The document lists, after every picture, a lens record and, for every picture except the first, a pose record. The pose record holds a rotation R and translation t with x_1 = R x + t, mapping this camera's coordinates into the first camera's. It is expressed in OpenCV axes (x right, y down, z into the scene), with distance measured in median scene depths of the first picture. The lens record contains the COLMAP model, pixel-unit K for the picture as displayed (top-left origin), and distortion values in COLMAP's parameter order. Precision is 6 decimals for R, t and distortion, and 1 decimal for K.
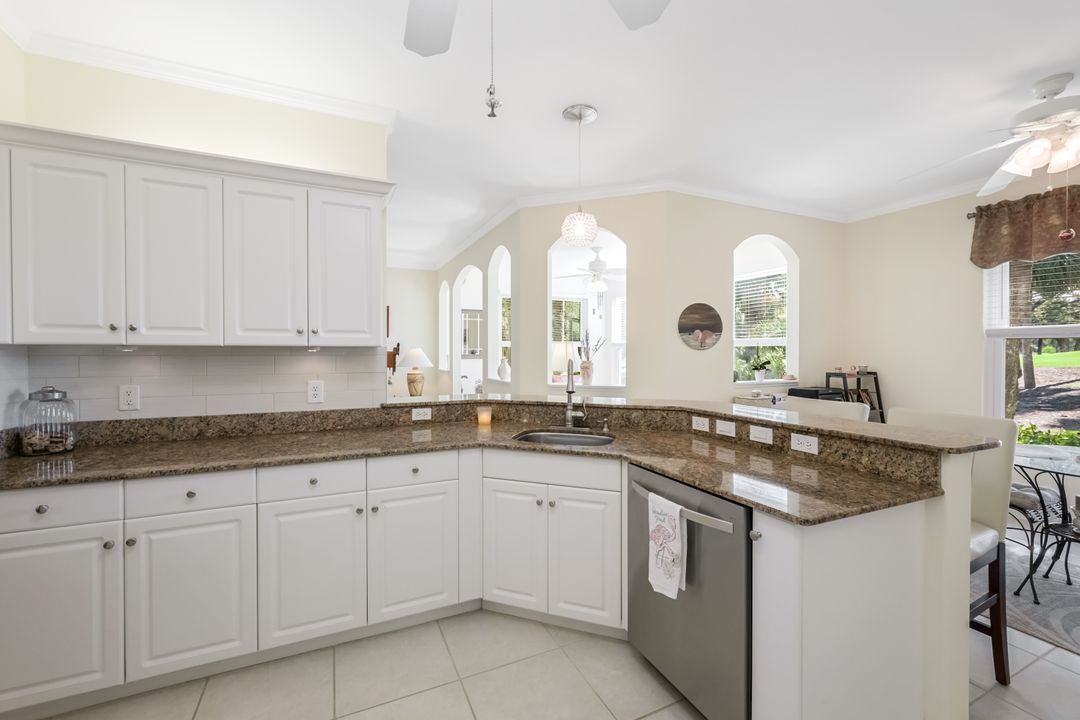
lens RADIAL K [[452.1, 0, 537.5], [0, 452.1, 355.7], [0, 0, 1]] dist [0.002735, 0.000625]
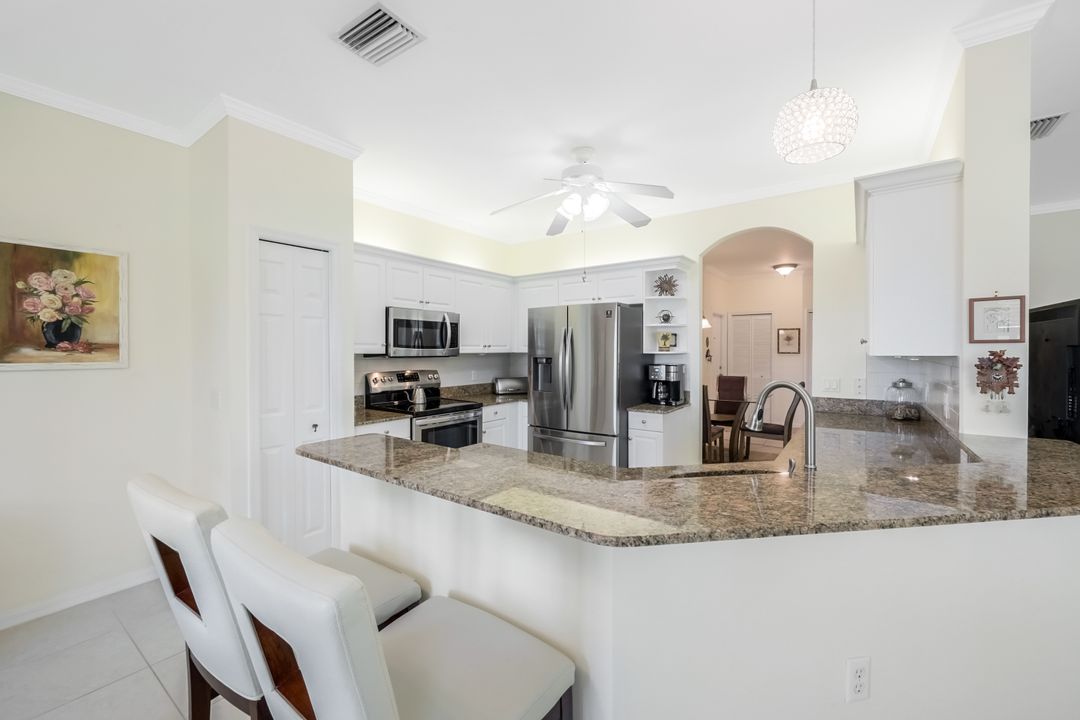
lens RADIAL K [[433.2, 0, 541.8], [0, 433.2, 354.4], [0, 0, 1]] dist [-0.002113, -0.000093]
pose [[-0.873854, 0.007383, -0.486133, 0.442964], [-0.003222, 0.999775, 0.020976, -0.025625], [0.486178, 0.019896, -0.873633, 0.956698]]
